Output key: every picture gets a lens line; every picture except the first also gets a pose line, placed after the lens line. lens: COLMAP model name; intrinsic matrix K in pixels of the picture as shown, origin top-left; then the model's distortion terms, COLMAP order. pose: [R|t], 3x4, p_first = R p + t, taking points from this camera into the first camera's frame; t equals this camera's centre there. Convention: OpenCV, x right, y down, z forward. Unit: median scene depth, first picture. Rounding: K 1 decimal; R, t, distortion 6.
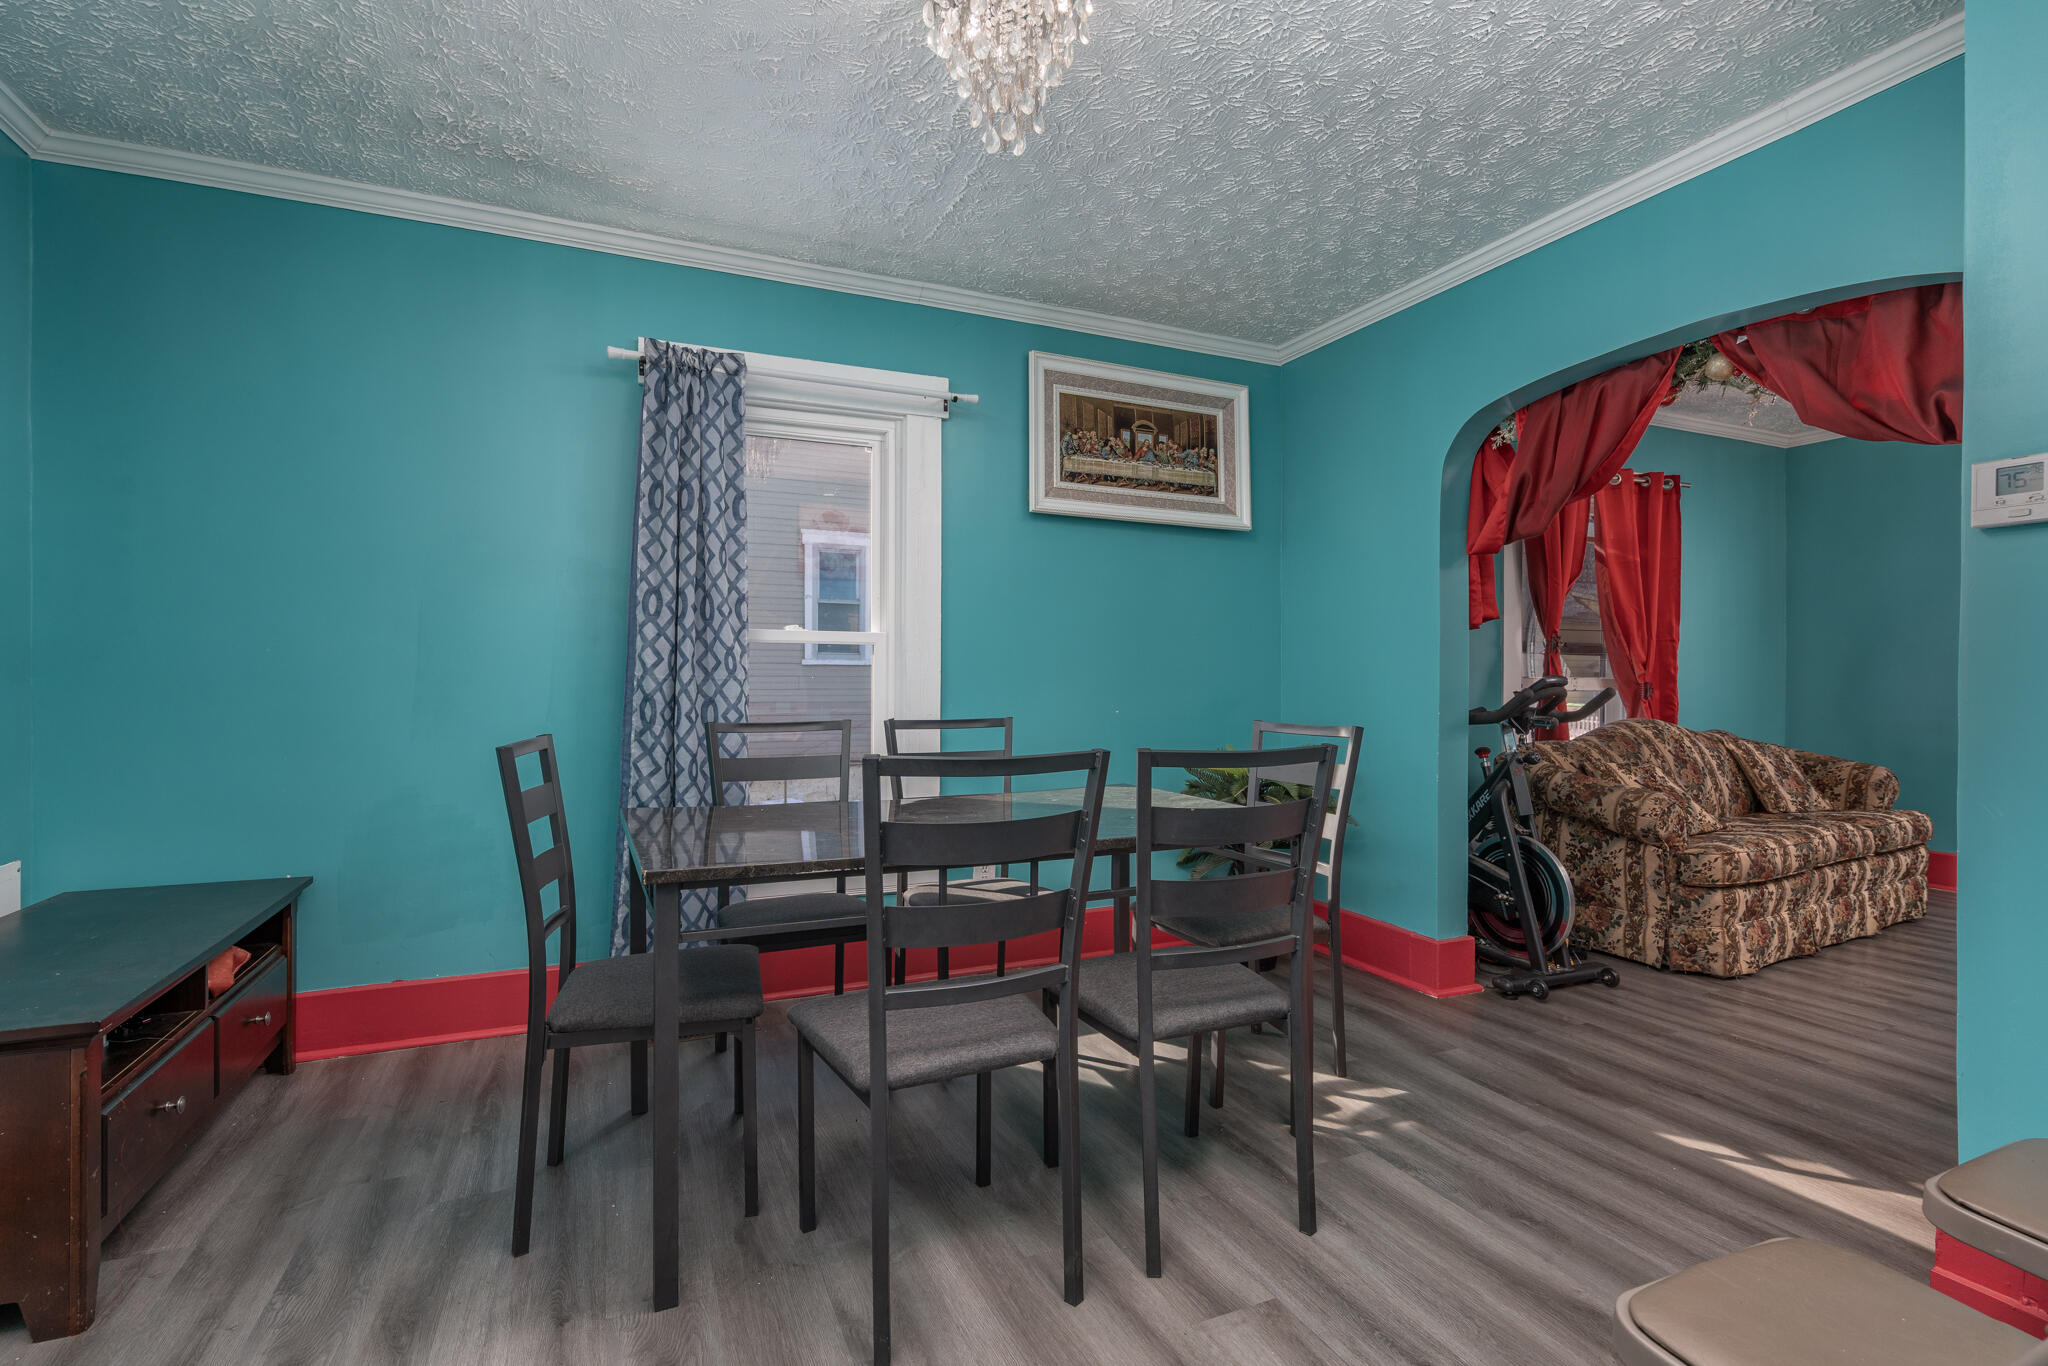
lens RADIAL K [[936.0, 0, 1026.4], [0, 936.0, 679.4], [0, 0, 1]] dist [-0.000066, -0.000054]
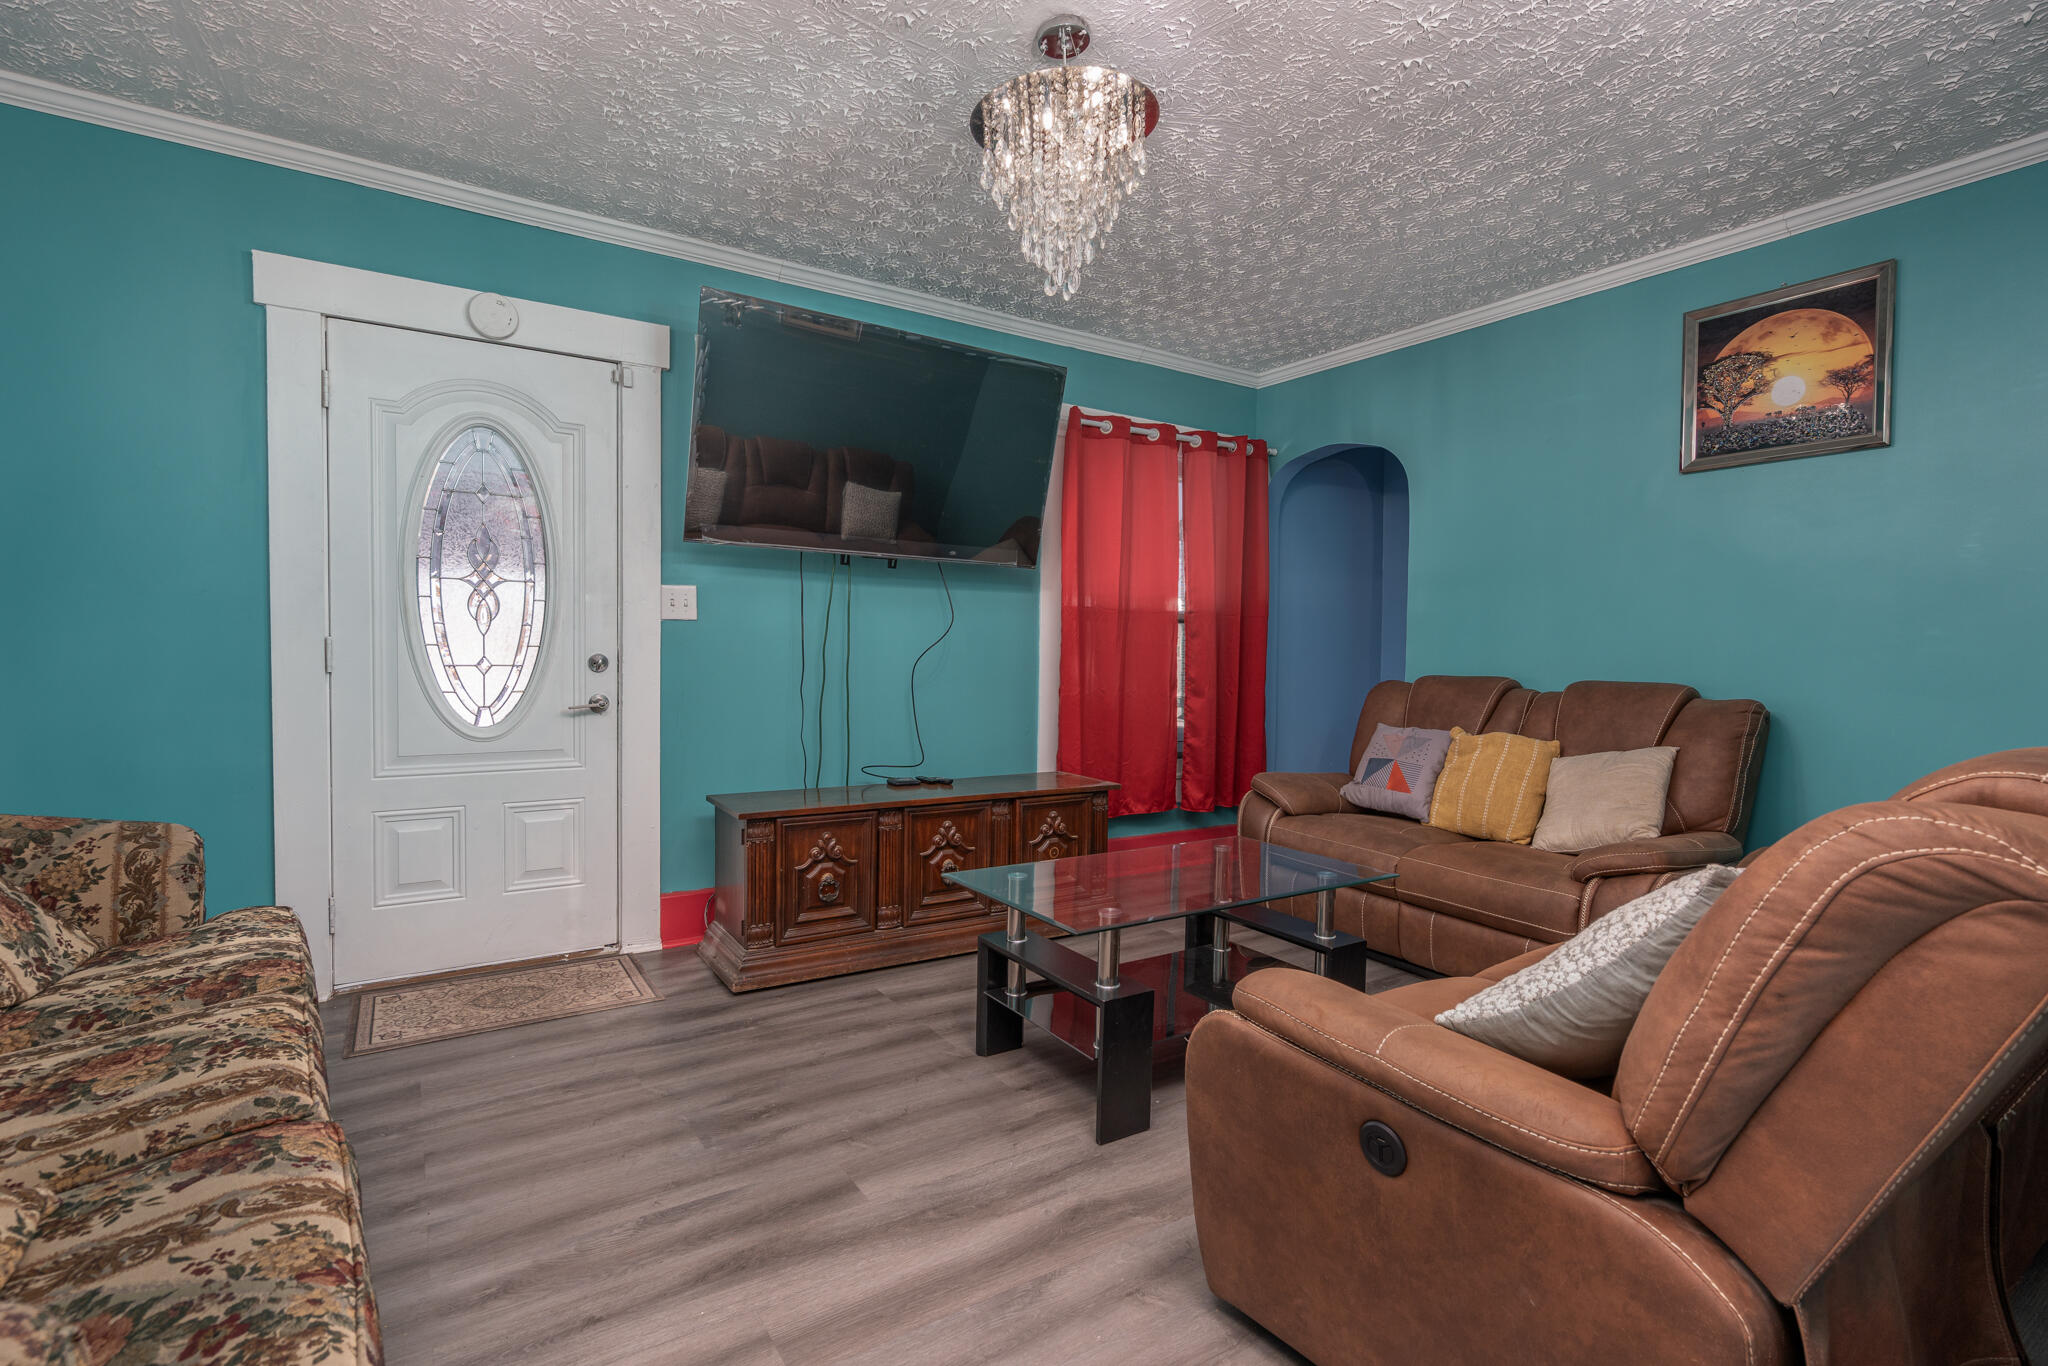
lens RADIAL K [[936.0, 0, 1028.1], [0, 936.0, 678.1], [0, 0, 1]] dist [-0.000066, -0.000054]
pose [[-0.167559, -0.016142, 0.985730, 0.395641], [-0.007140, 0.999860, 0.015159, 0.011219], [-0.985836, -0.004498, -0.167651, 0.673670]]
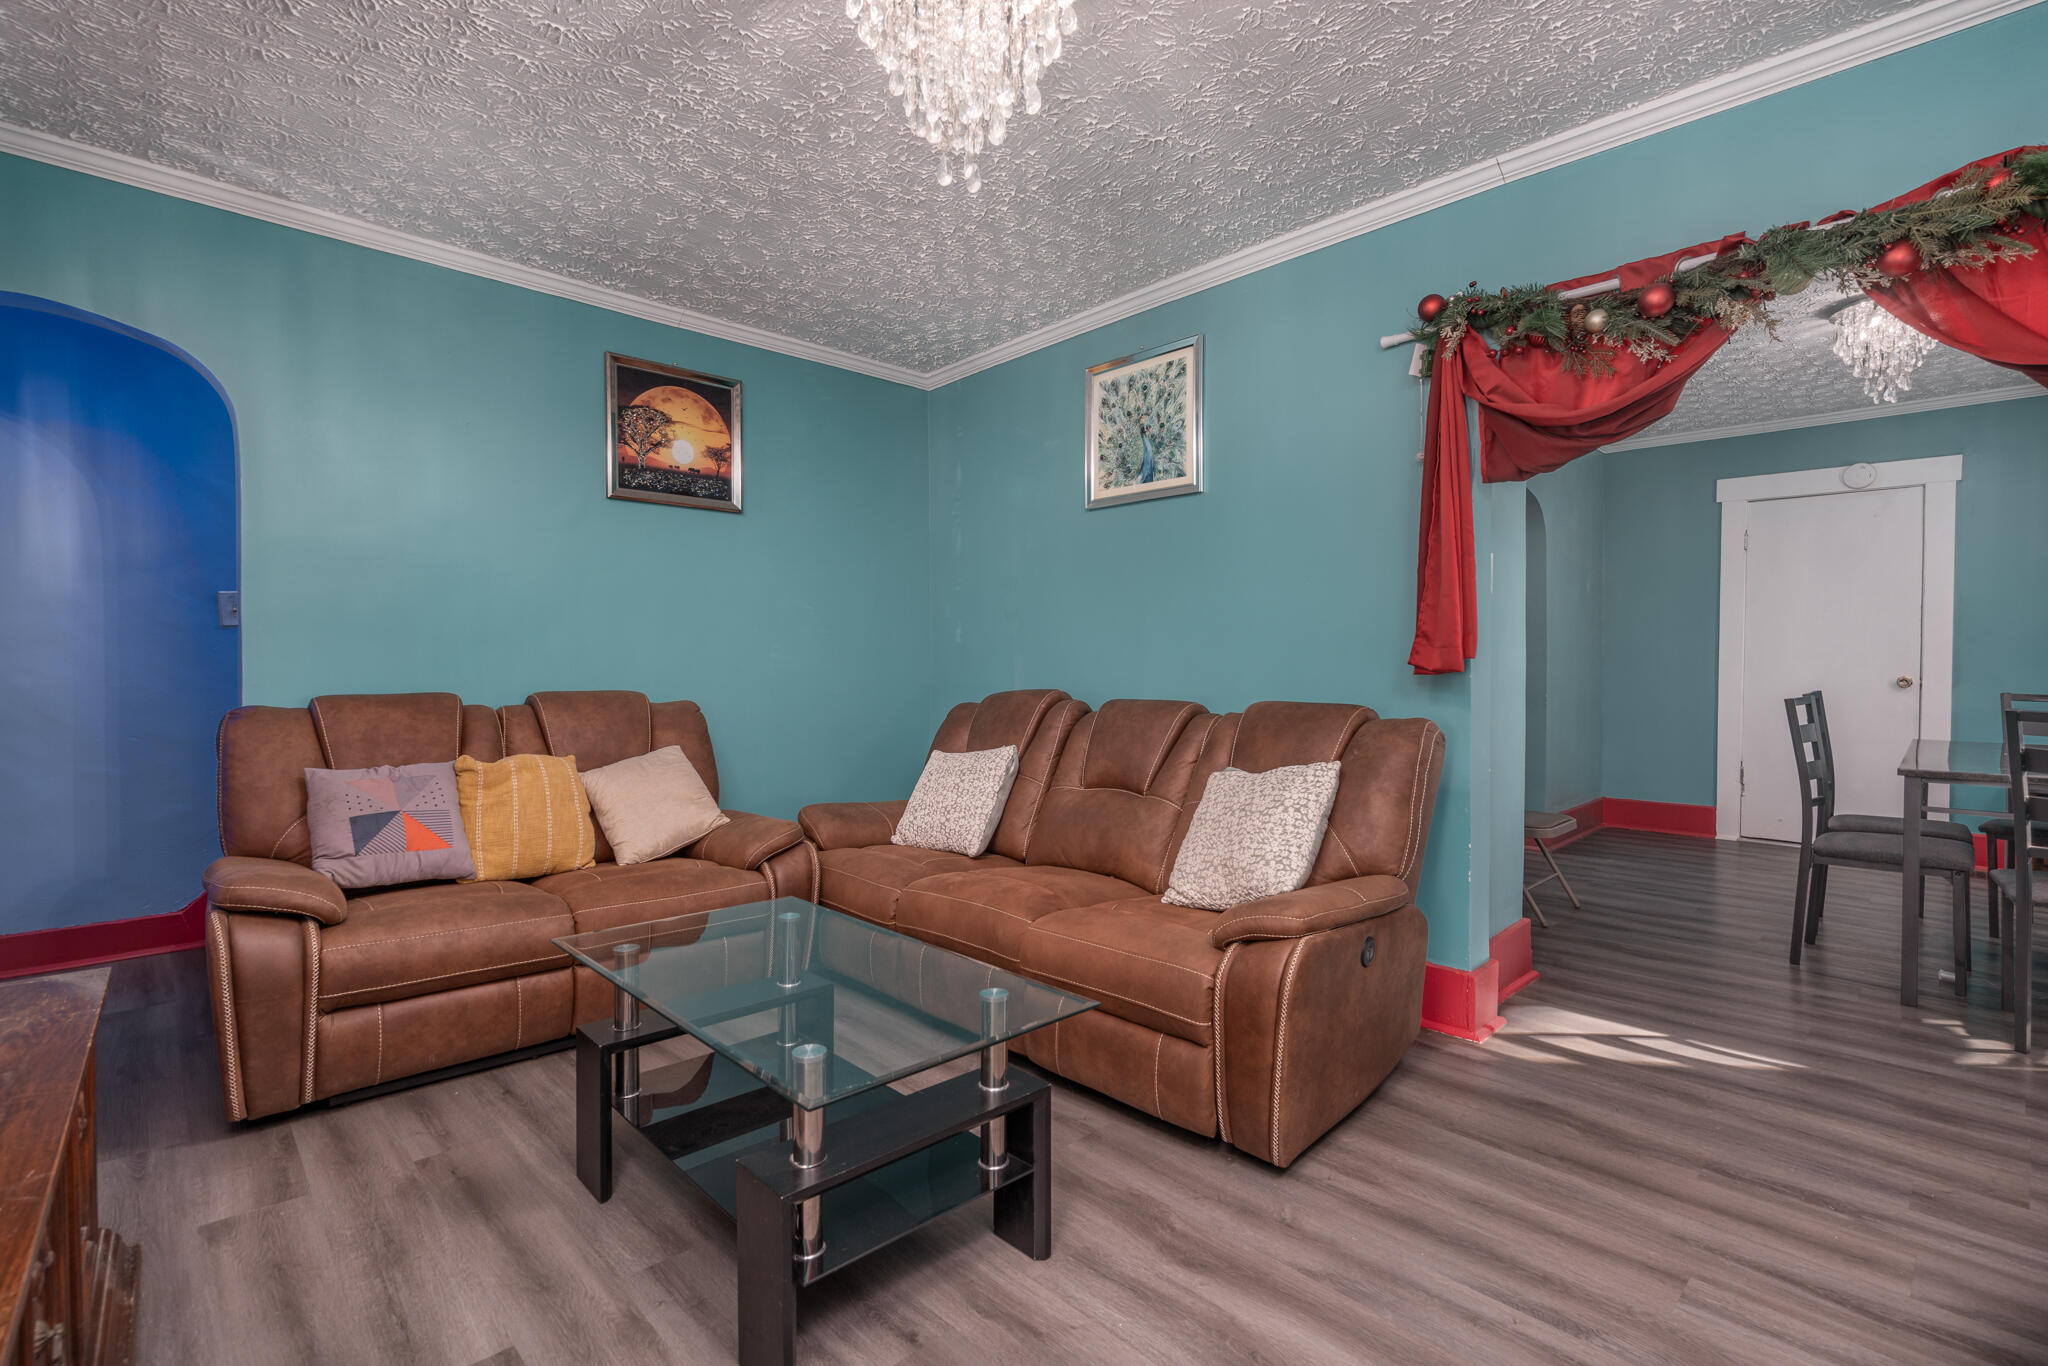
lens RADIAL K [[936.0, 0, 1024.8], [0, 936.0, 673.9], [0, 0, 1]] dist [-0.000066, -0.000054]
pose [[-0.948808, 0.009611, -0.315708, 0.964228], [0.004361, 0.999840, 0.017332, -0.004045], [0.315825, 0.015068, -0.948698, 0.924781]]
